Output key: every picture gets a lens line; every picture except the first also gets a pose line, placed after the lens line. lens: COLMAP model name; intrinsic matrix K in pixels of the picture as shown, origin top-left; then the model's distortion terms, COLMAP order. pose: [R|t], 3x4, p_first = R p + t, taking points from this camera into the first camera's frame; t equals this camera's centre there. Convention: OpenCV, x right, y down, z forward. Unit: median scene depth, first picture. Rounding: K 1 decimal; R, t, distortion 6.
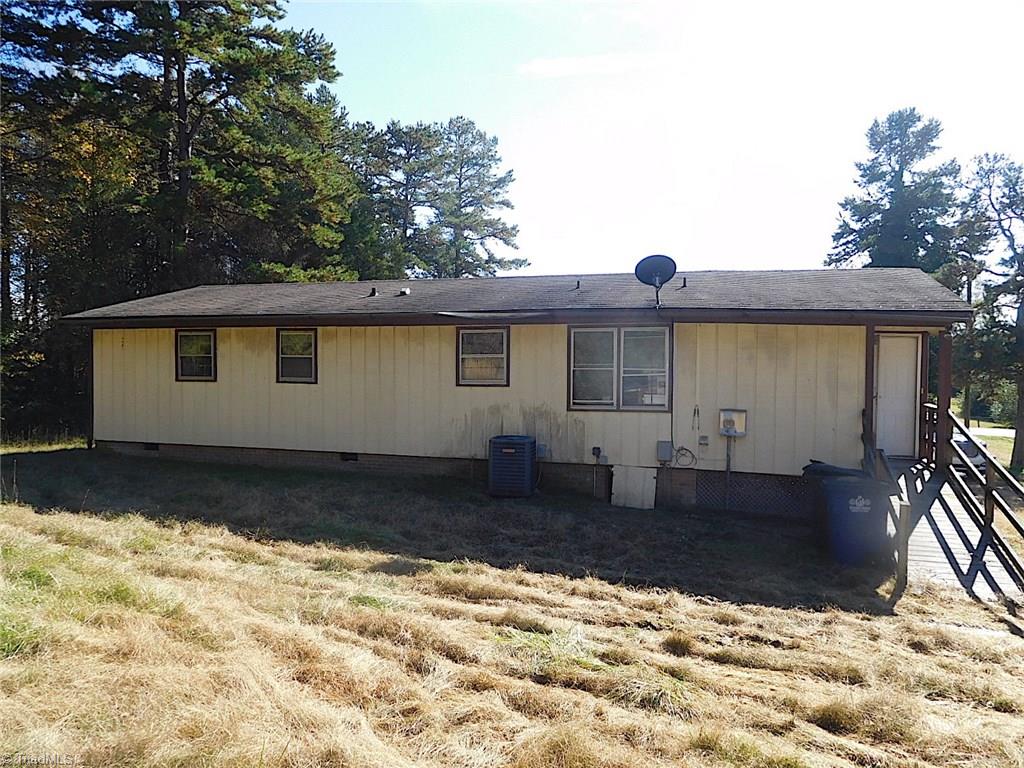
lens RADIAL K [[767.3, 0, 511.9], [0, 767.3, 384.2], [0, 0, 1]] dist [-0.000971, -0.000524]
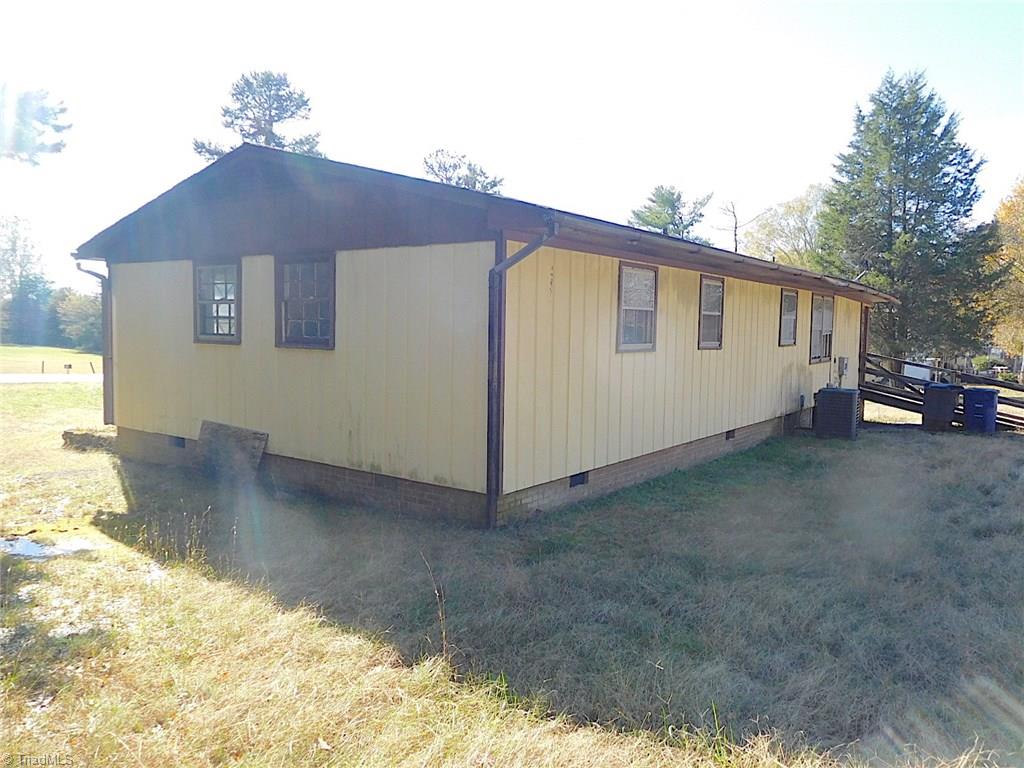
lens RADIAL K [[767.3, 0, 511.9], [0, 767.3, 384.3], [0, 0, 1]] dist [-0.000971, -0.000524]
pose [[0.292655, -0.074980, 0.953274, -0.989706], [0.008337, 0.997083, 0.075867, -0.024246], [-0.956182, -0.014256, 0.292426, 0.901869]]
